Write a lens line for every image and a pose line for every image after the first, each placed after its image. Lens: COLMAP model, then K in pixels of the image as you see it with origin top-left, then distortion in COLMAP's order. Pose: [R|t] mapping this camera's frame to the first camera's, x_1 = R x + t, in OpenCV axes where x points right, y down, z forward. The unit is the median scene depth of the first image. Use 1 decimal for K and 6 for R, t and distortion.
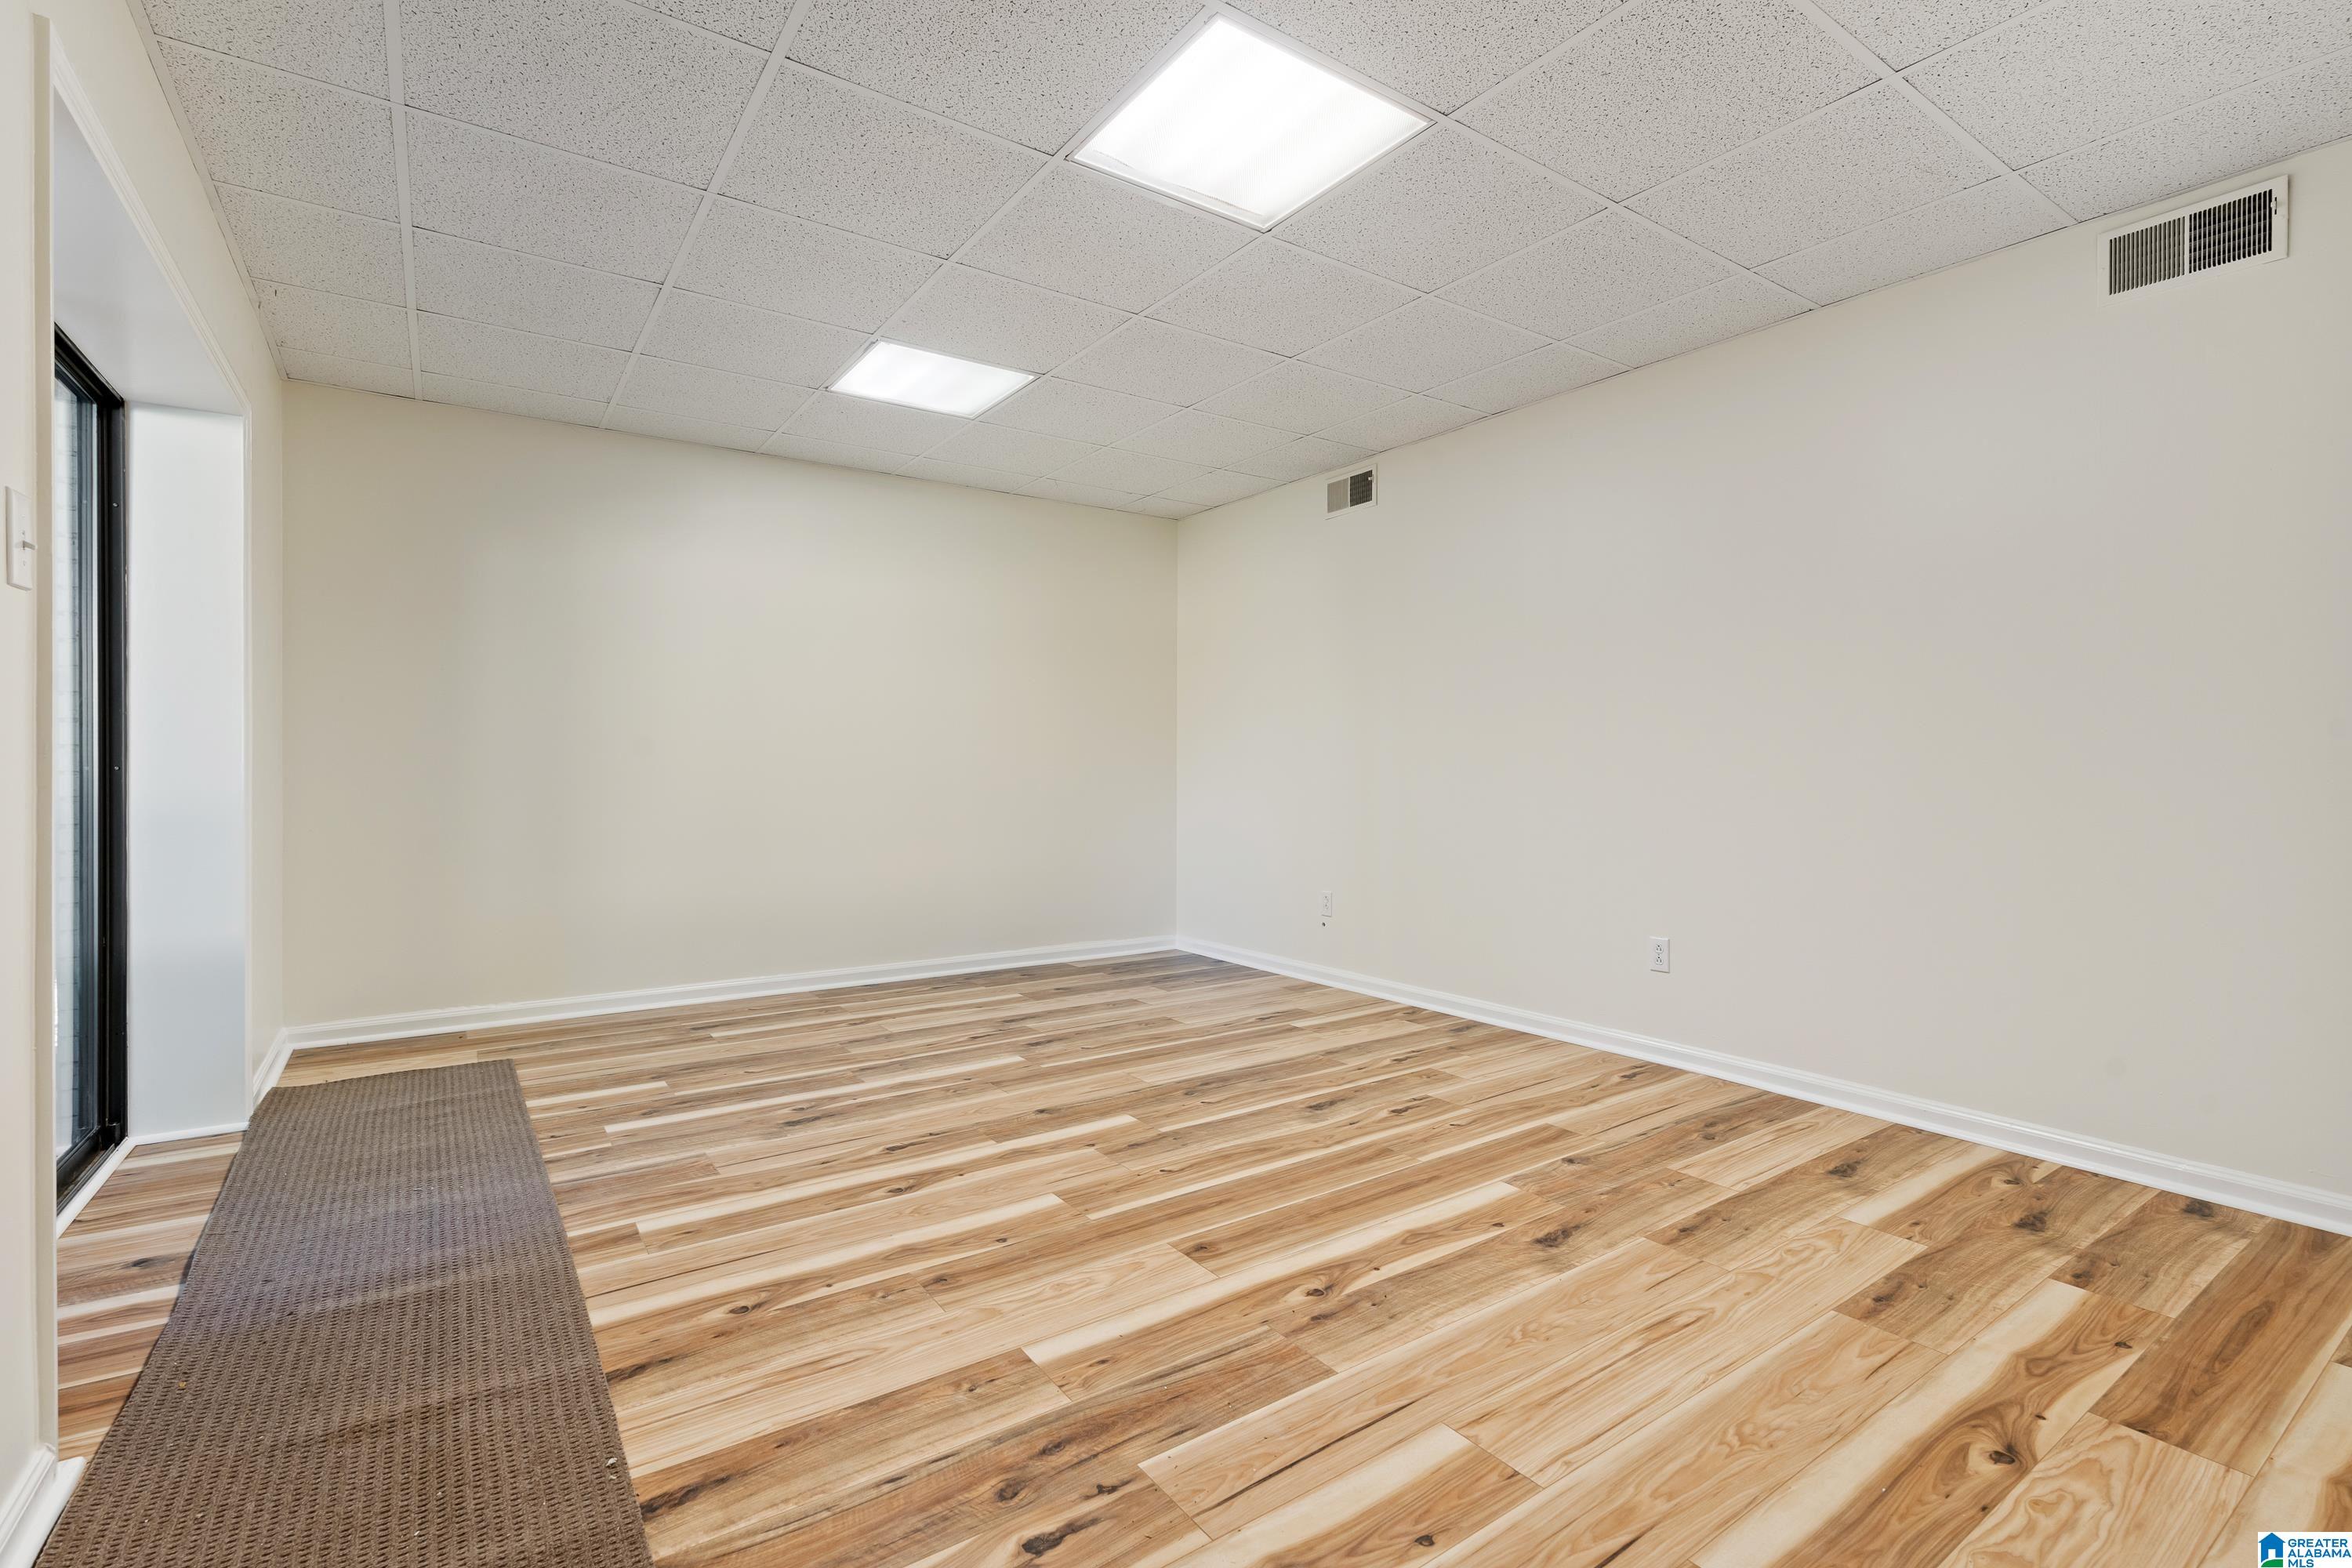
lens RADIAL K [[1072.9, 0, 1179.6], [0, 1072.9, 773.3], [0, 0, 1]] dist [-0.000146, 0.000296]
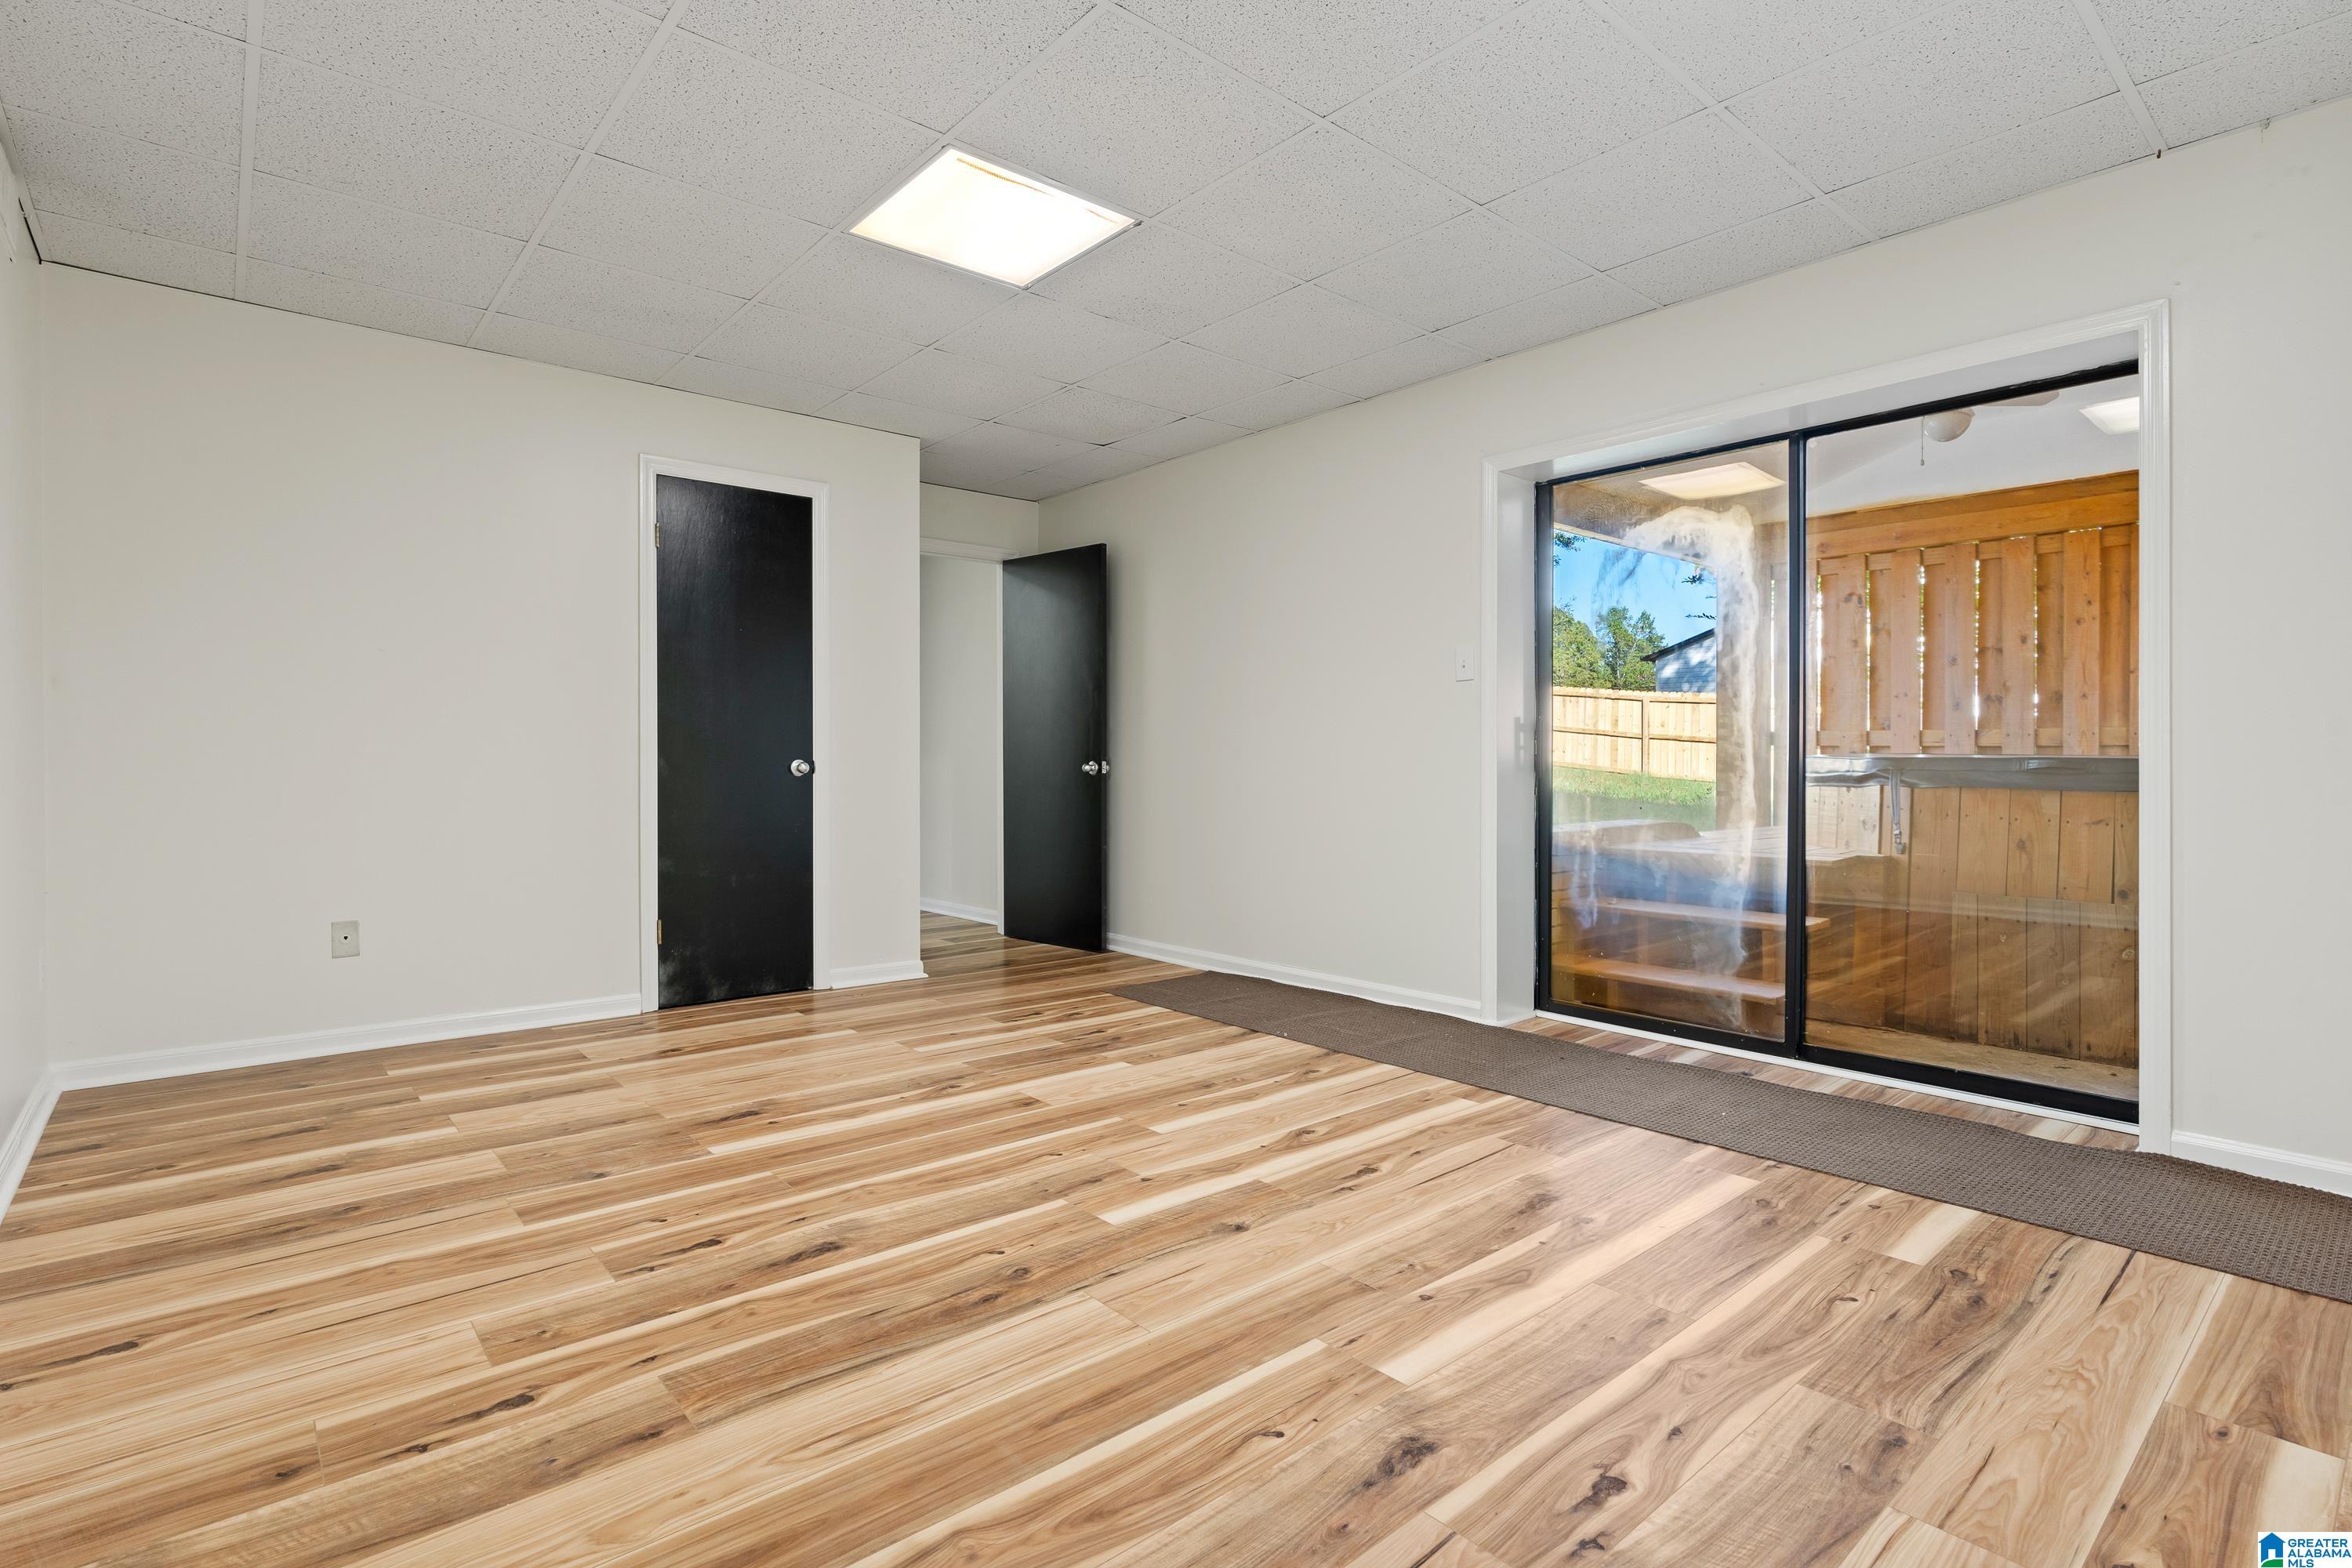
lens RADIAL K [[1094.3, 0, 1176.0], [0, 1094.3, 784.0], [0, 0, 1]] dist [0.003573, 0.000299]
pose [[-0.994113, 0.000801, -0.108344, -0.012911], [-0.002199, 0.999618, 0.027566, 0.009859], [0.108324, 0.027642, -0.993731, 1.854929]]
